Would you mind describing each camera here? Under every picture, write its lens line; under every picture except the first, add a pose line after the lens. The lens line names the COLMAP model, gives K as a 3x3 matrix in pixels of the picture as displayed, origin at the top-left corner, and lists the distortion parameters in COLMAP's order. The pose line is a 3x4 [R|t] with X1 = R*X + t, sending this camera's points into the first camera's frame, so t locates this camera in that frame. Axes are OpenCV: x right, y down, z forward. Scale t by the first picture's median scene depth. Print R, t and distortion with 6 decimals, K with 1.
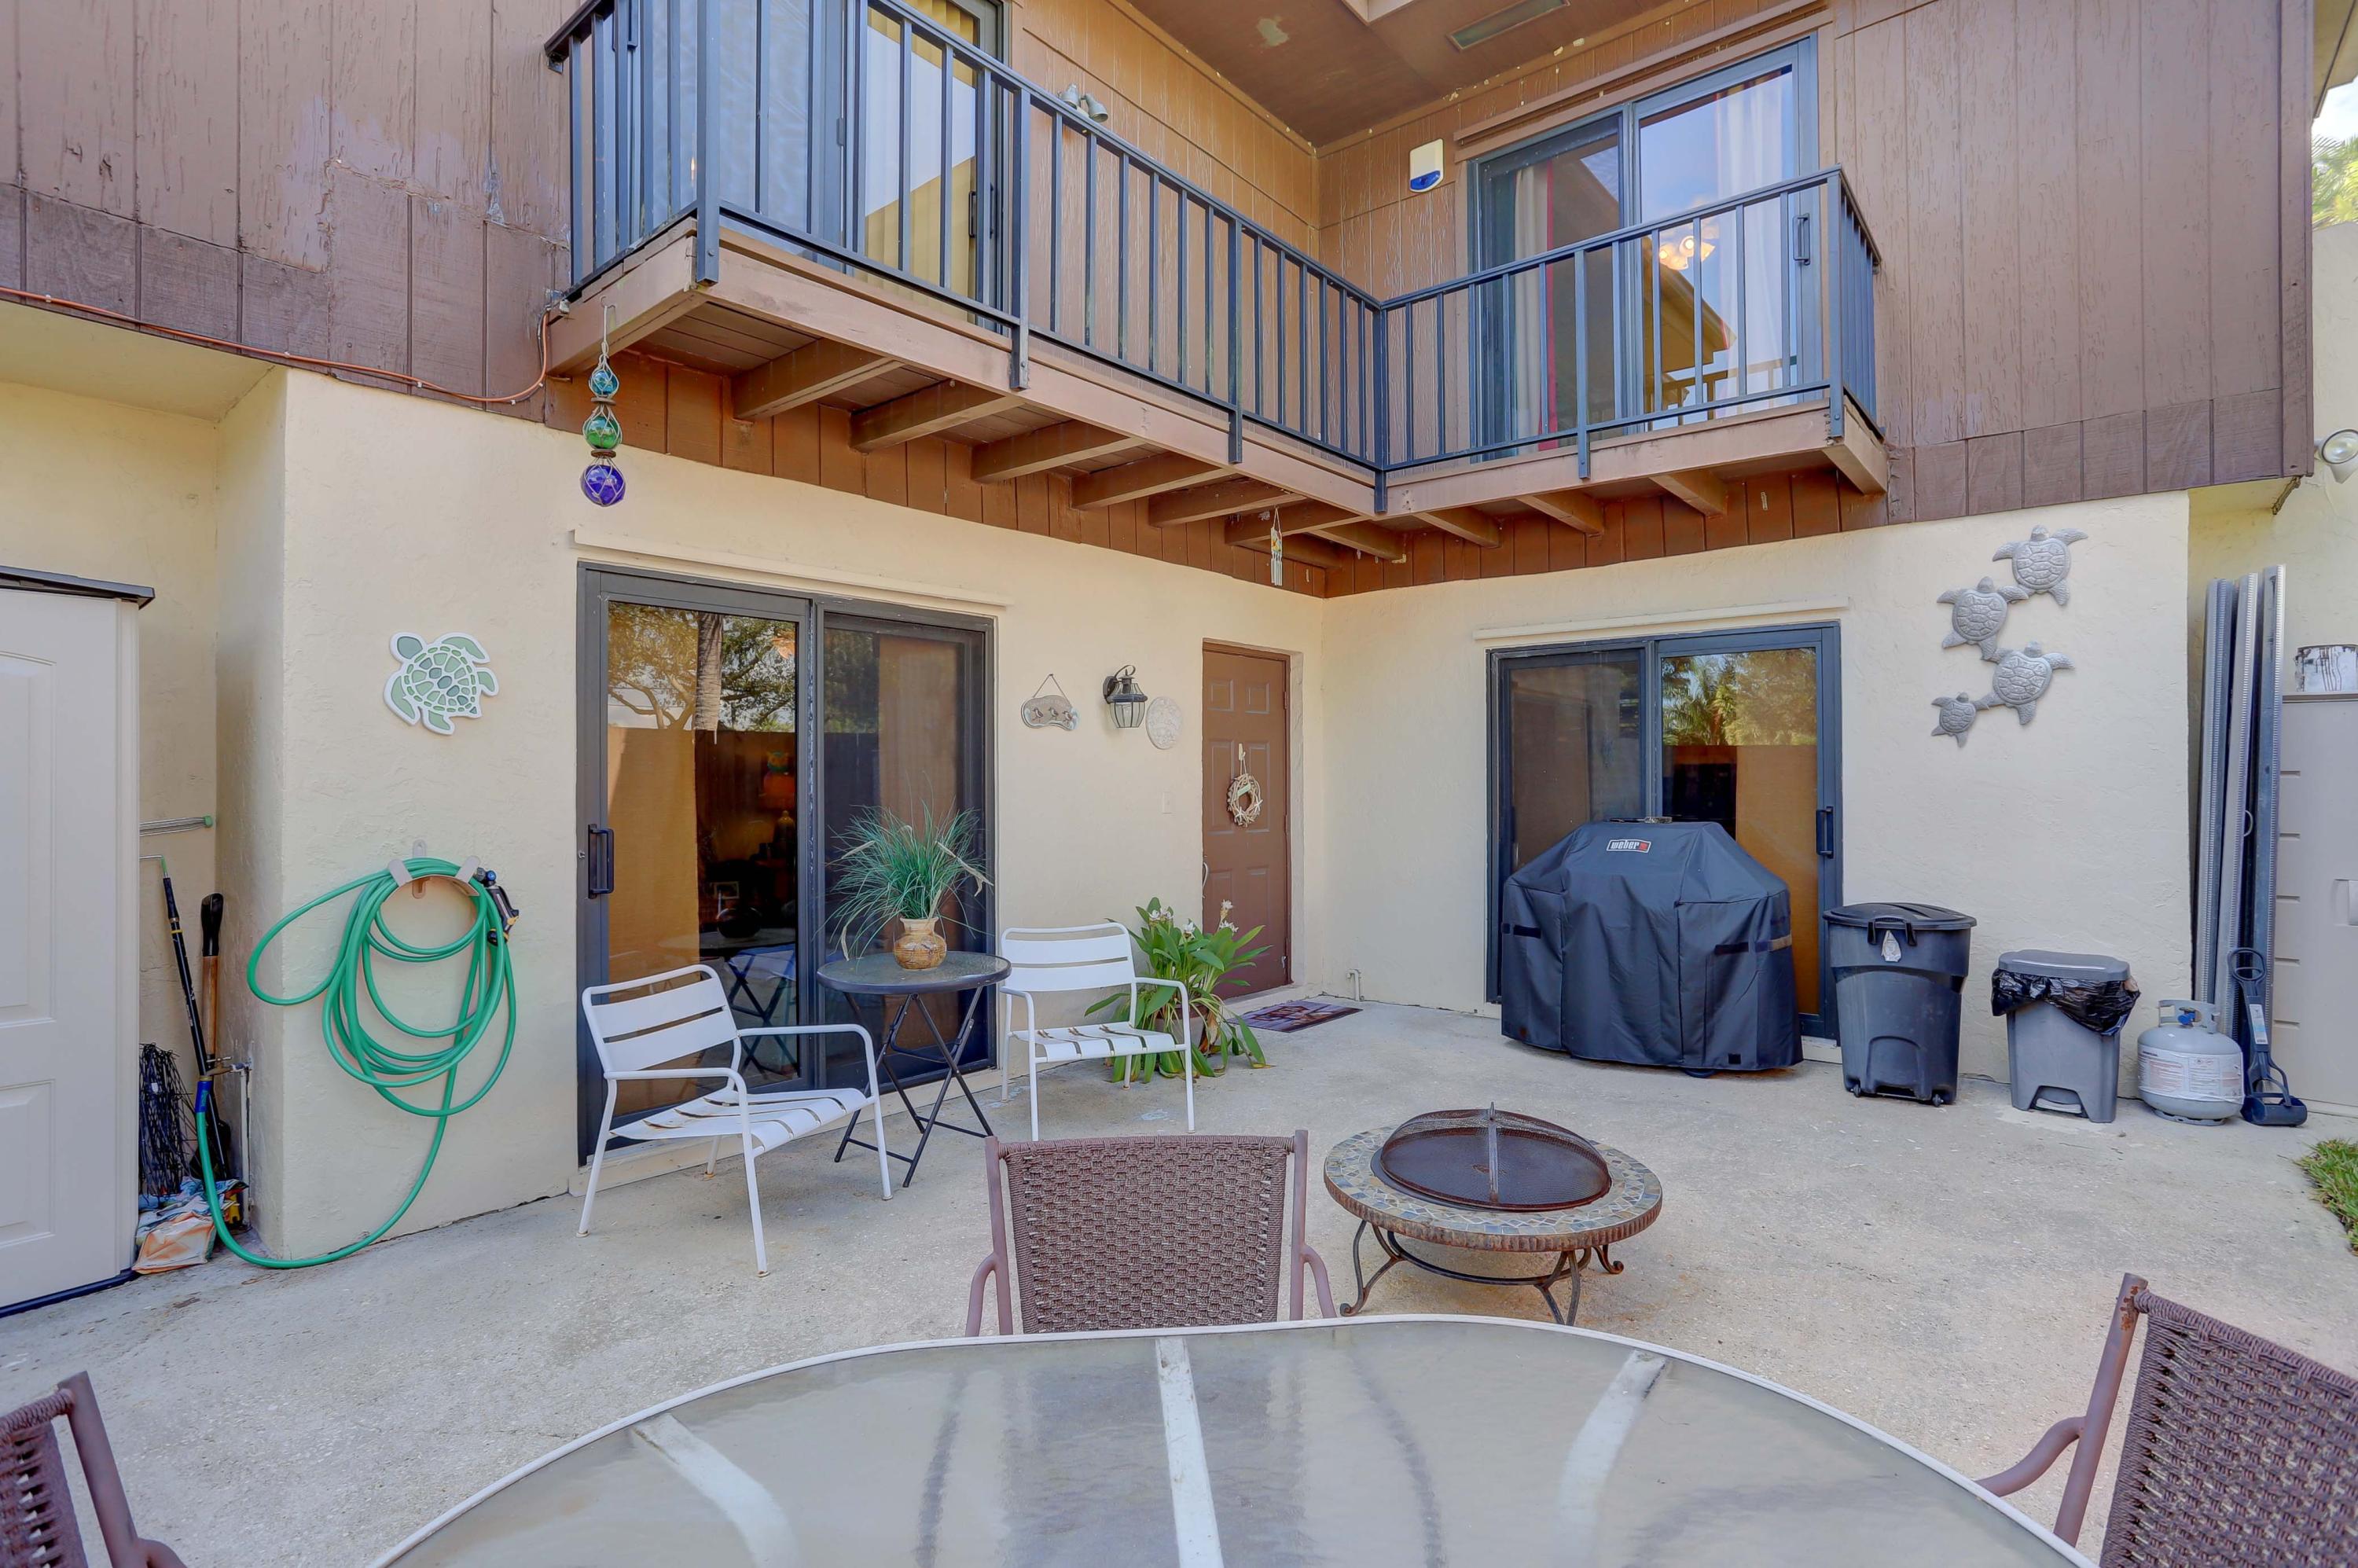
lens RADIAL K [[1171.1, 0, 1177.1], [0, 1171.1, 774.4], [0, 0, 1]] dist [-0.057750, 0.032458]
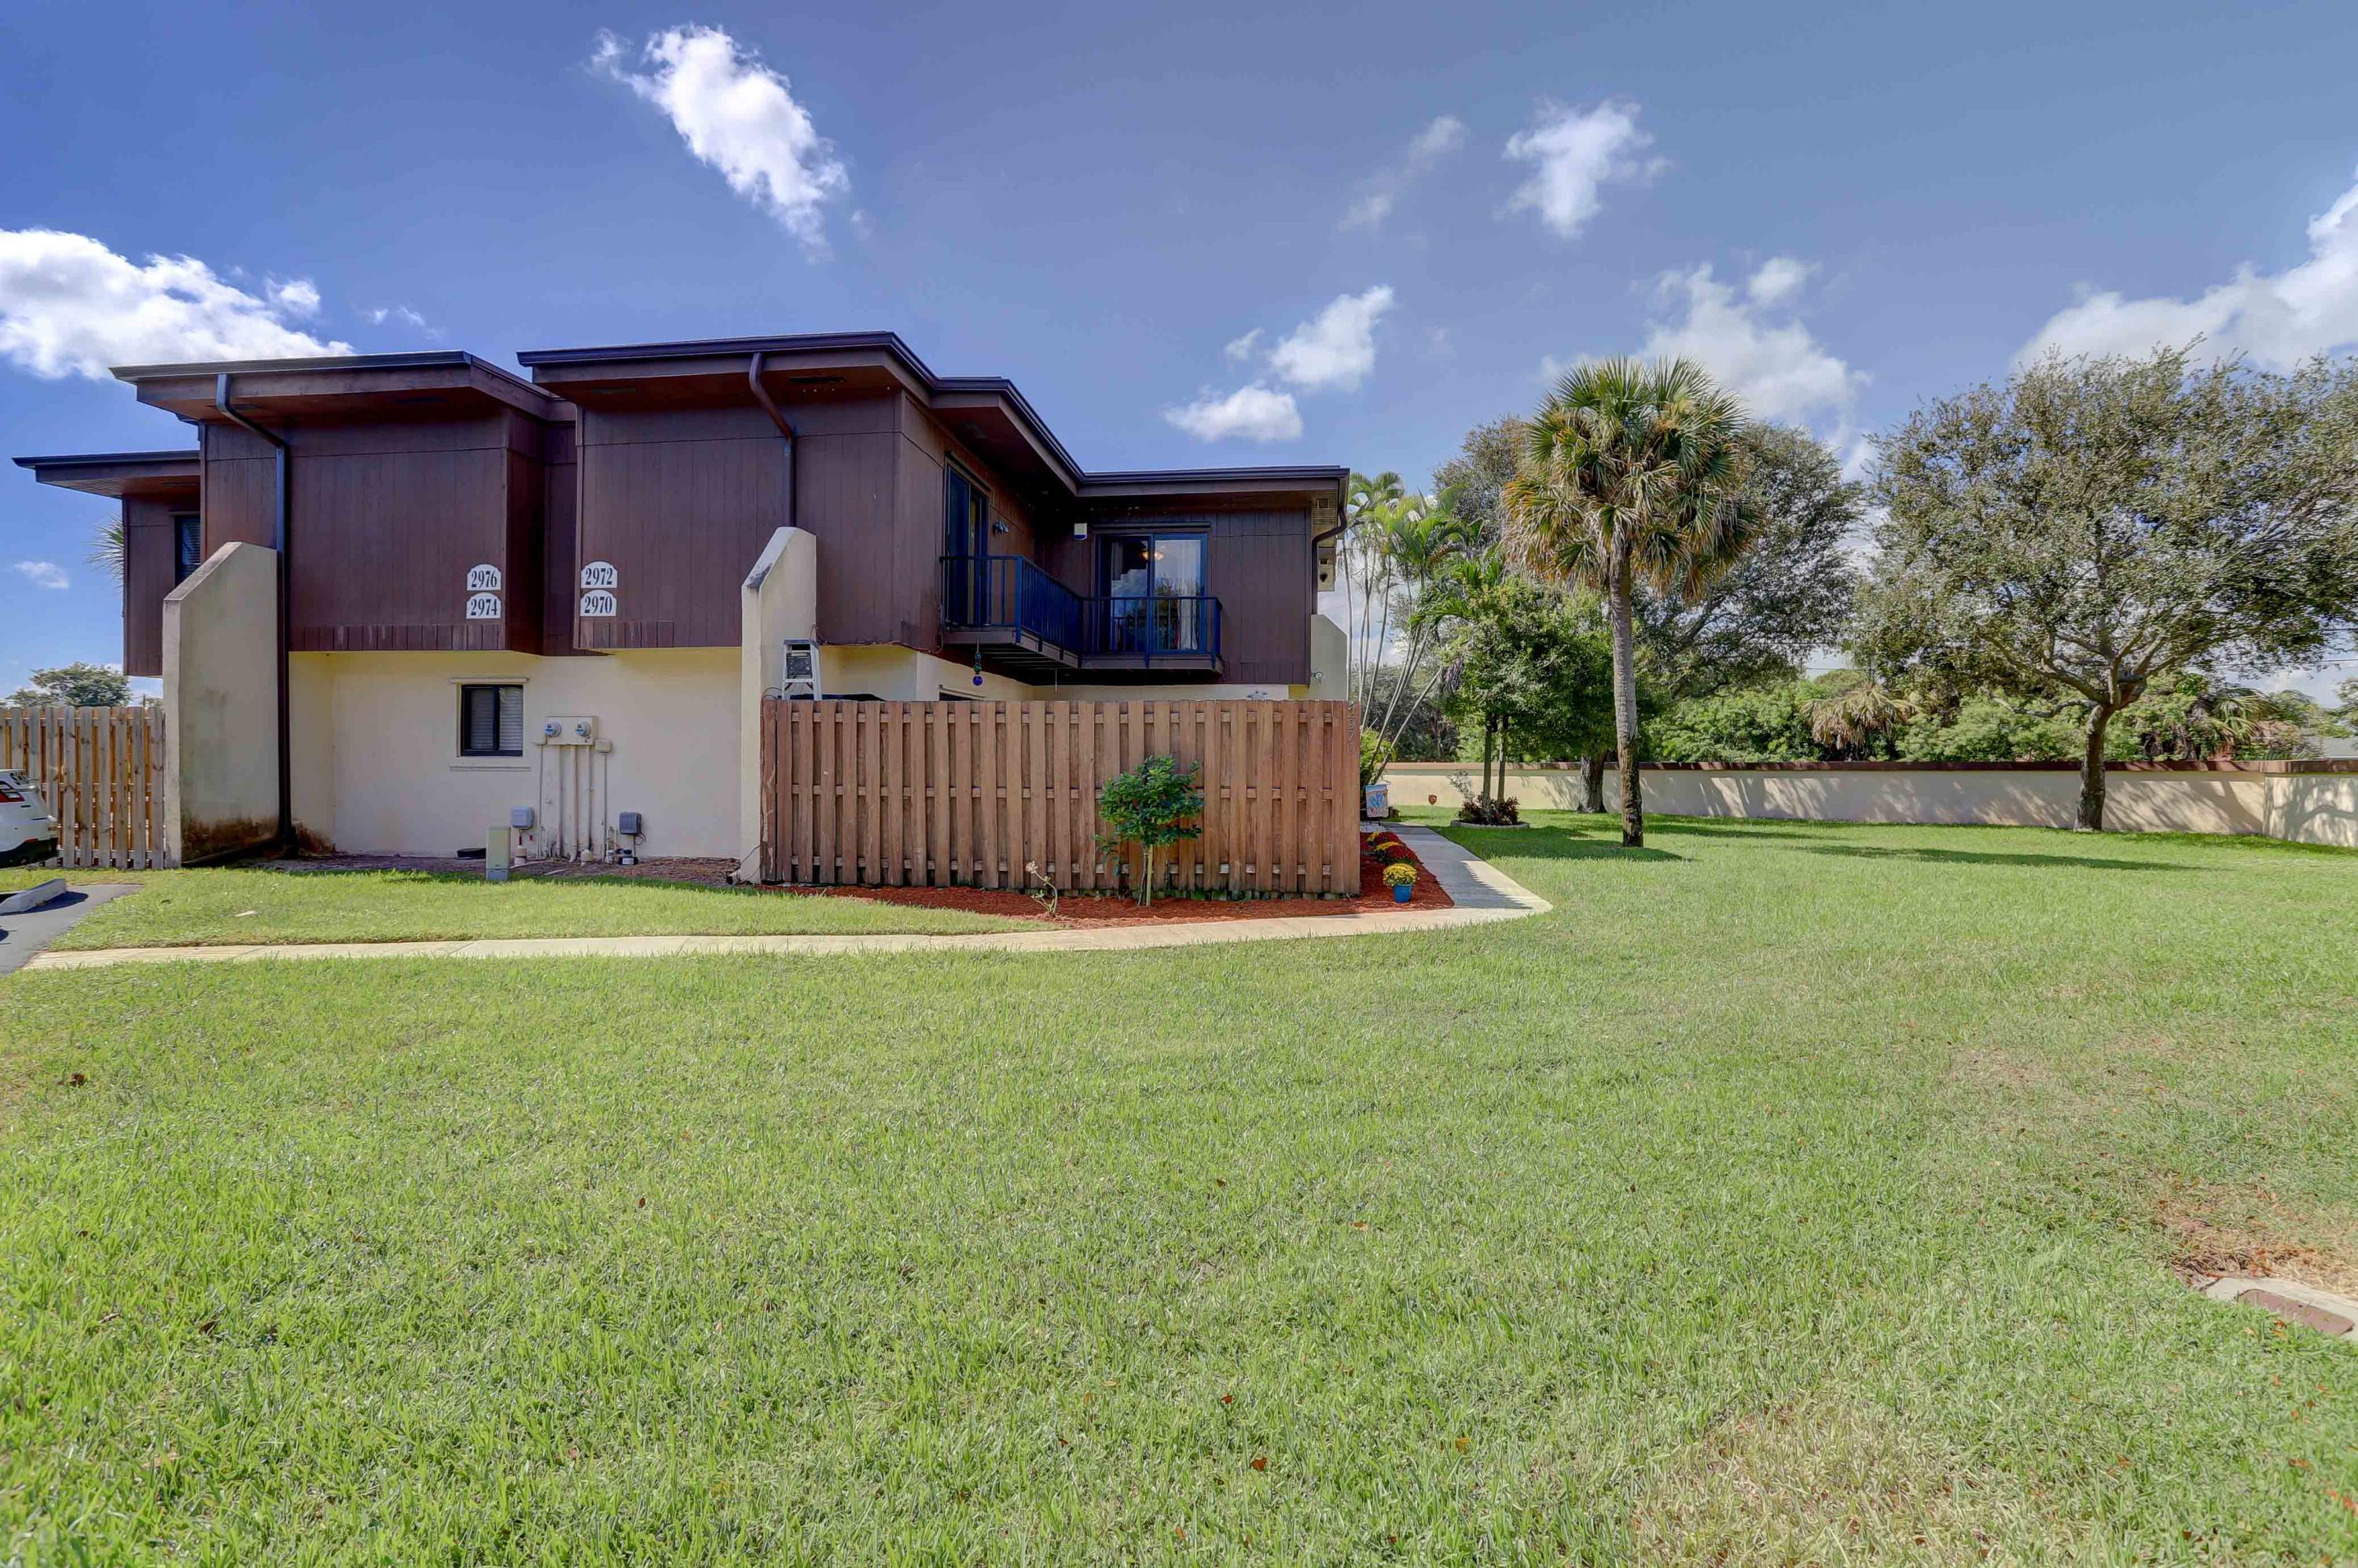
lens RADIAL K [[1171.1, 0, 1177.1], [0, 1171.1, 774.4], [0, 0, 1]] dist [-0.057750, 0.032458]
pose [[0.867070, 0.005478, 0.498157, -1.411144], [-0.005916, 0.999982, -0.000700, 0.072885], [-0.498152, -0.002340, 0.867087, -2.230867]]
